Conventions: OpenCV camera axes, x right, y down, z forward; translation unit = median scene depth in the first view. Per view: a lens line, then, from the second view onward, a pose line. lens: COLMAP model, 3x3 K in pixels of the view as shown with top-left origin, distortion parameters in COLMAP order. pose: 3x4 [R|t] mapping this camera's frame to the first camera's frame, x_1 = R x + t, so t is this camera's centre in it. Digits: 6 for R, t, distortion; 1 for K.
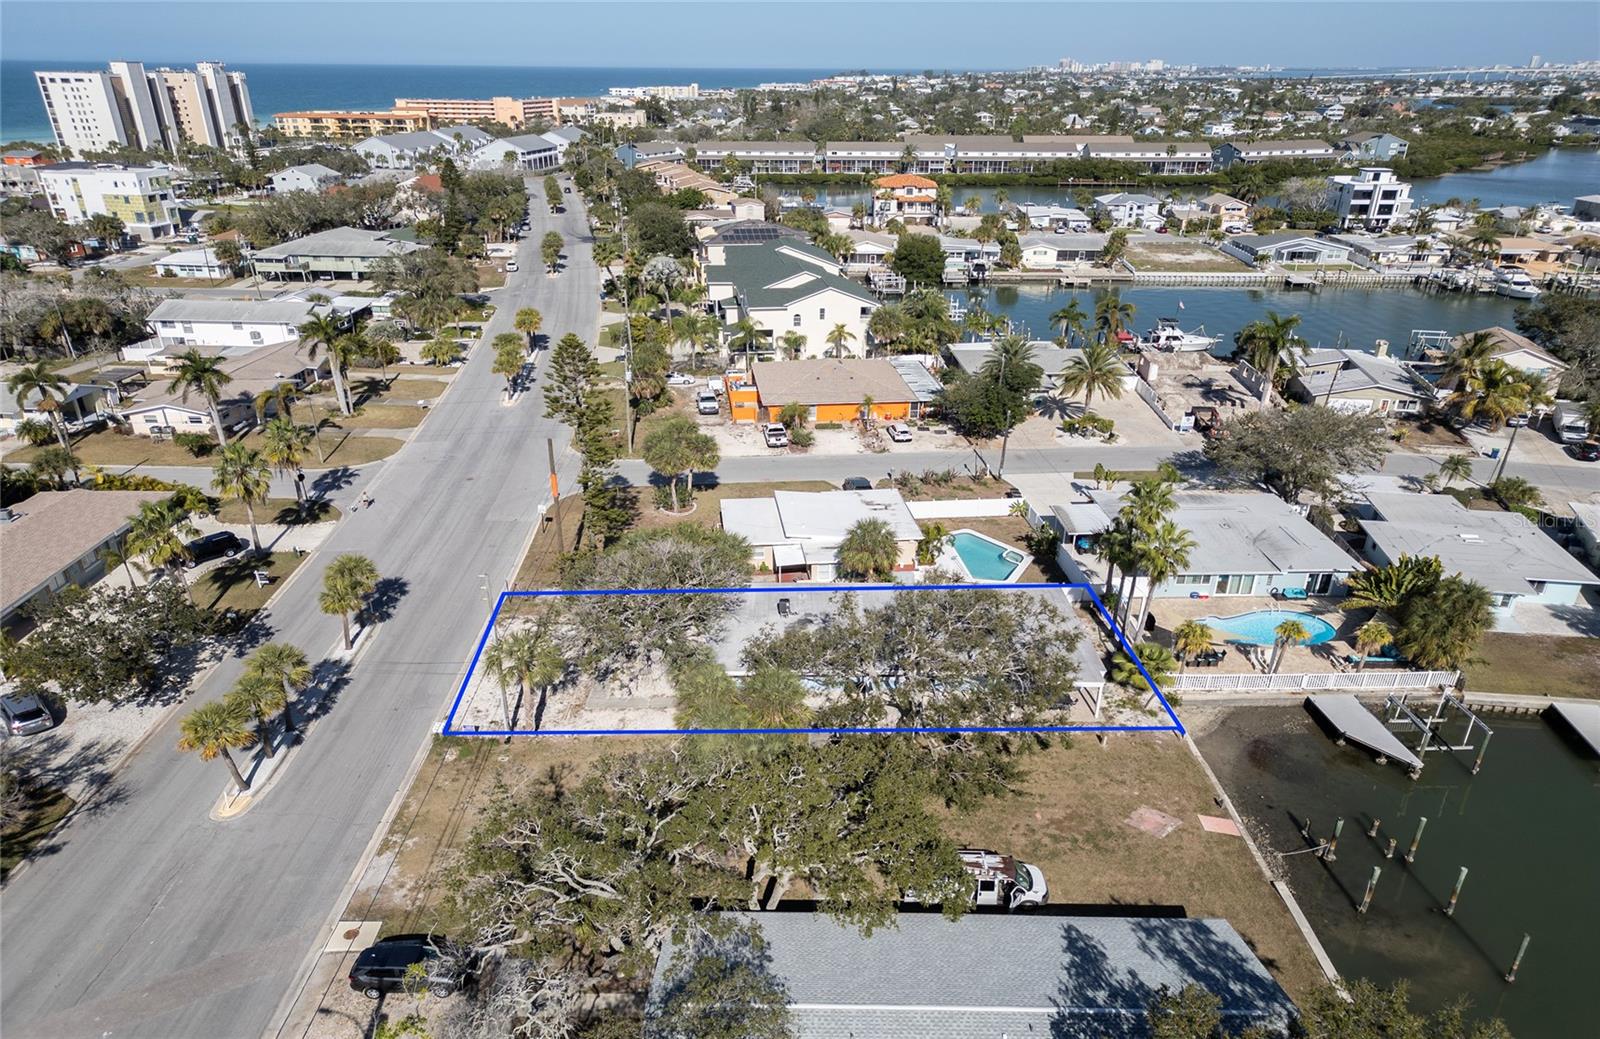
lens RADIAL K [[1162.9, 0, 800.0], [0, 1162.9, 519.5], [0, 0, 1]] dist [0.055751, -0.056512]
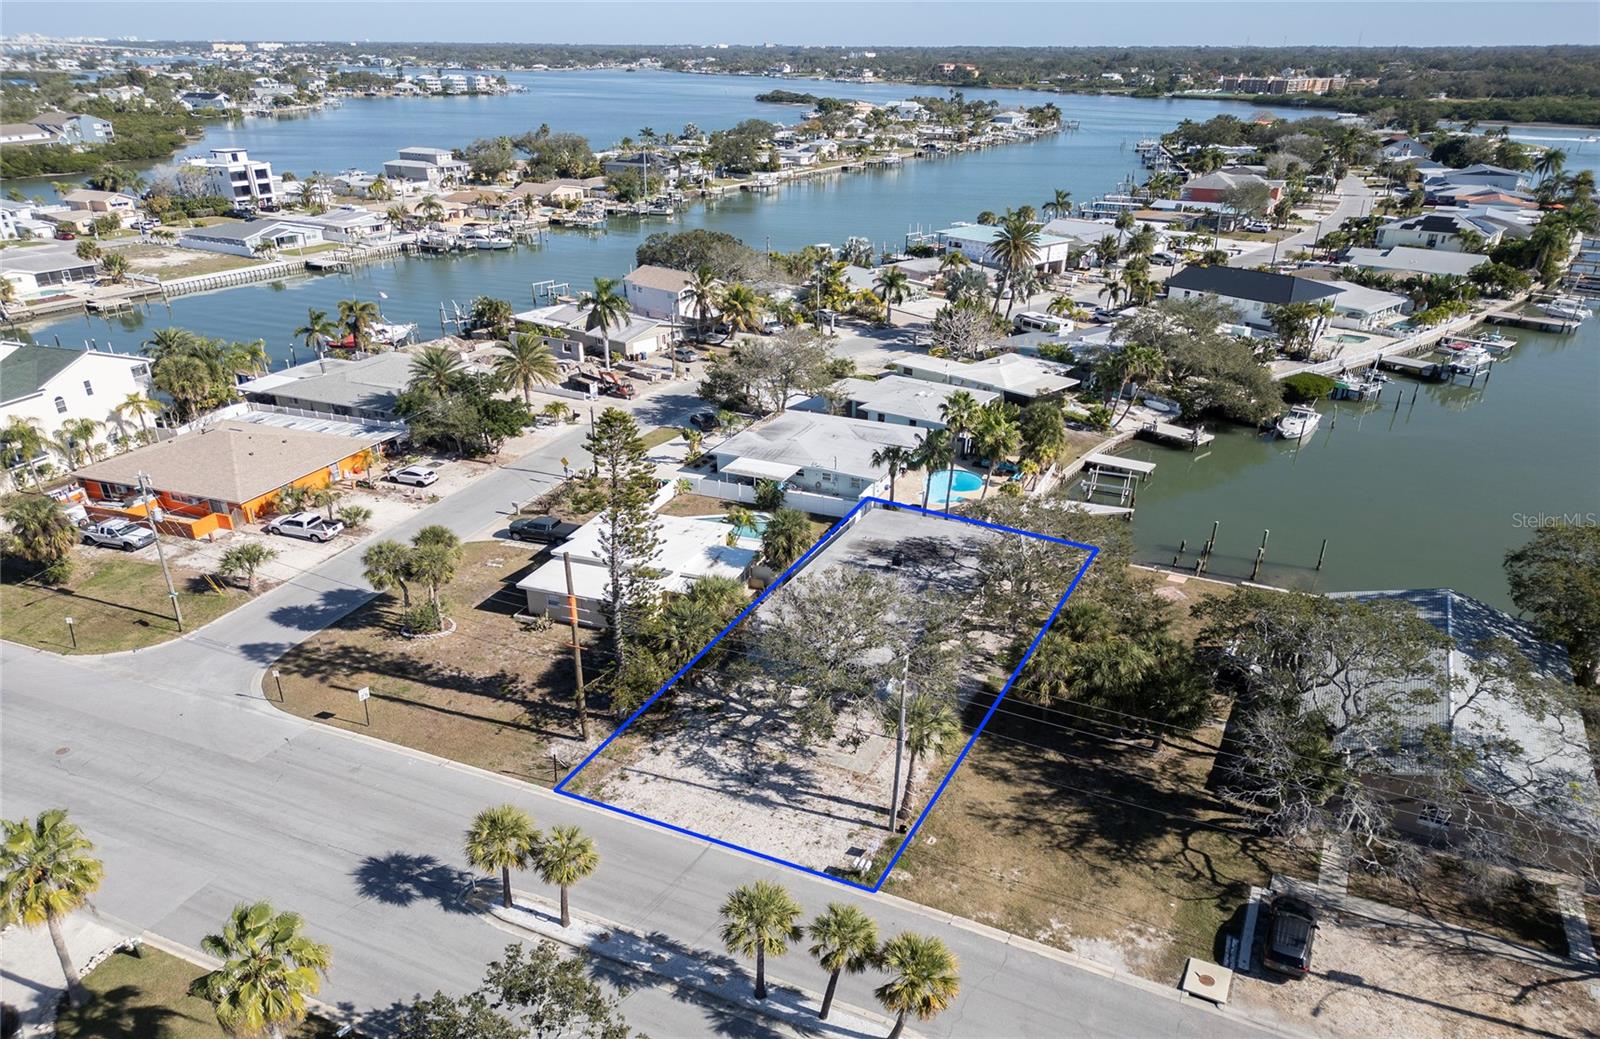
lens RADIAL K [[1162.9, 0, 800.0], [0, 1162.9, 519.5], [0, 0, 1]] dist [0.055751, -0.056512]
pose [[0.431882, -0.339354, 0.835654, -0.247194], [0.321893, 0.923495, 0.208665, -0.062804], [-0.842534, 0.178872, 0.508077, 0.146934]]
